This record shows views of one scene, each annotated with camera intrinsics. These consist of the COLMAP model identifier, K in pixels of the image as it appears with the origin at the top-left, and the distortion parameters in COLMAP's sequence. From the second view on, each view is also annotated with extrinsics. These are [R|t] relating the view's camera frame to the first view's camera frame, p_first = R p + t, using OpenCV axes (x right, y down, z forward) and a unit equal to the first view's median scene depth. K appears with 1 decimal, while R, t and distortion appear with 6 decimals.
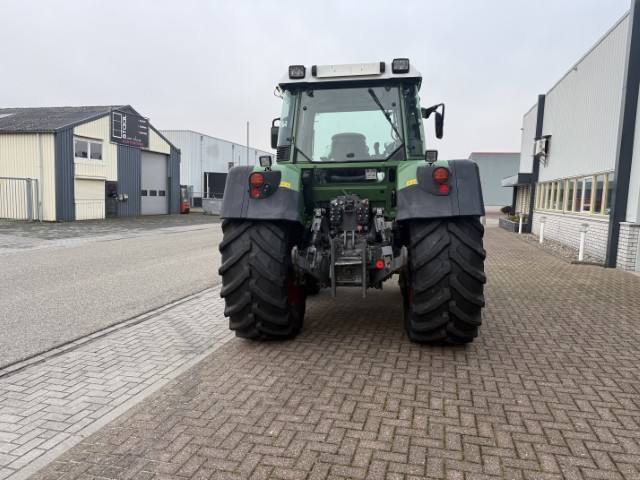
lens RADIAL K [[451.9, 0, 317.5], [0, 451.9, 242.6], [0, 0, 1]] dist [0.039421, -0.061642]
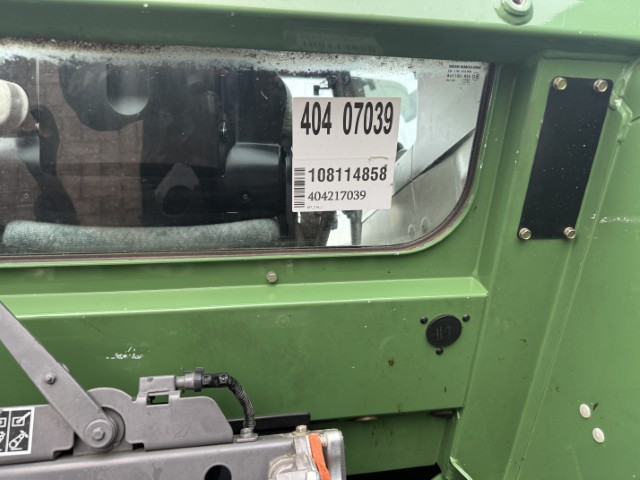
lens RADIAL K [[451.9, 0, 317.5], [0, 451.9, 242.6], [0, 0, 1]] dist [0.039421, -0.061642]
pose [[0.956585, 0.020005, 0.290765, 0.084610], [0.071205, 0.951369, -0.299712, -0.105221], [-0.282620, 0.307404, 0.908641, 0.926926]]
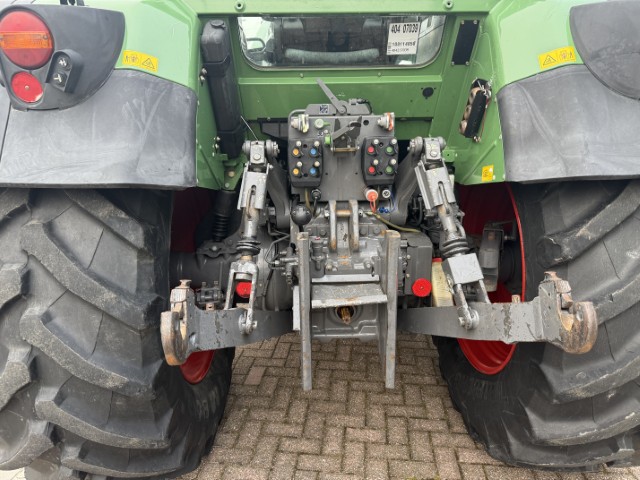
lens RADIAL K [[451.9, 0, 317.5], [0, 451.9, 242.6], [0, 0, 1]] dist [0.039421, -0.061642]
pose [[0.989380, -0.039351, 0.139925, -0.003292], [0.014546, 0.984630, 0.174049, -0.058880], [-0.144623, -0.170165, 0.974745, 0.645971]]
